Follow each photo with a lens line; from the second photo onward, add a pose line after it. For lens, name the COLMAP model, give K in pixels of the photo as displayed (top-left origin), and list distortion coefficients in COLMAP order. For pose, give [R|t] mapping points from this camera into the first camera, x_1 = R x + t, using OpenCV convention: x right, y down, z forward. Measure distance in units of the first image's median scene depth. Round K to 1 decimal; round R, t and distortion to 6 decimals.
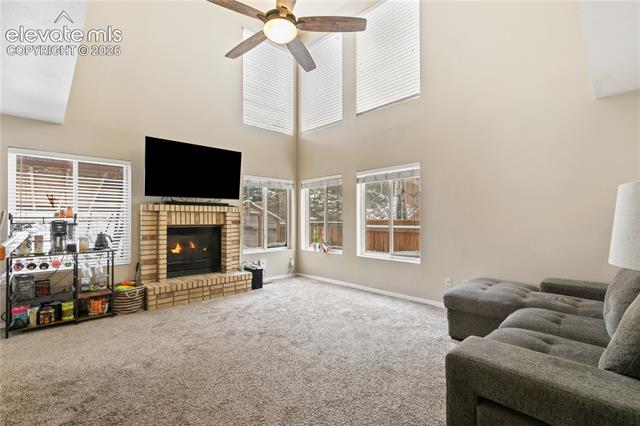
lens RADIAL K [[291.0, 0, 323.3], [0, 291.0, 220.5], [0, 0, 1]] dist [0.002133, 0.000170]
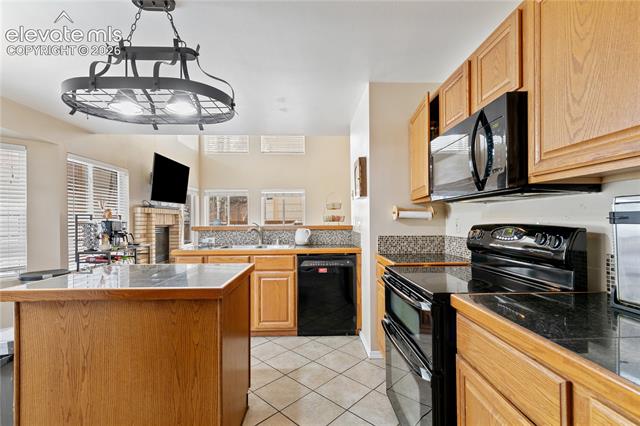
lens RADIAL K [[291.0, 0, 323.3], [0, 291.0, 220.5], [0, 0, 1]] dist [0.002133, 0.000170]
pose [[0.665886, -0.002481, 0.746049, -0.922178], [0.007653, 0.999965, -0.003504, 0.006525], [-0.746014, 0.008043, 0.665882, -0.307514]]
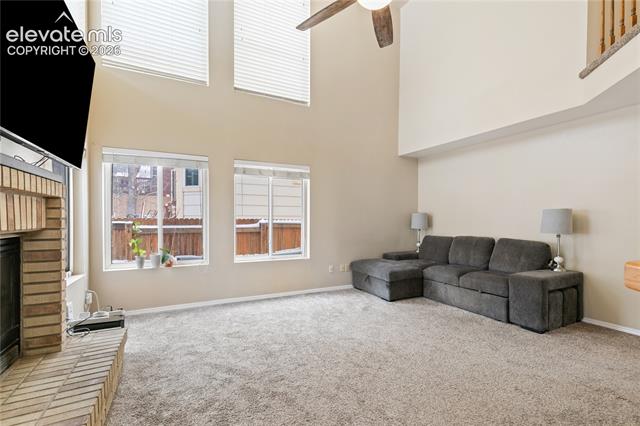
lens RADIAL K [[291.0, 0, 323.3], [0, 291.0, 220.5], [0, 0, 1]] dist [0.002133, 0.000170]
pose [[0.287873, -0.001942, 0.957667, -0.664930], [-0.001695, 0.999995, 0.002537, 0.000820], [-0.957667, -0.002353, 0.287868, 0.590187]]
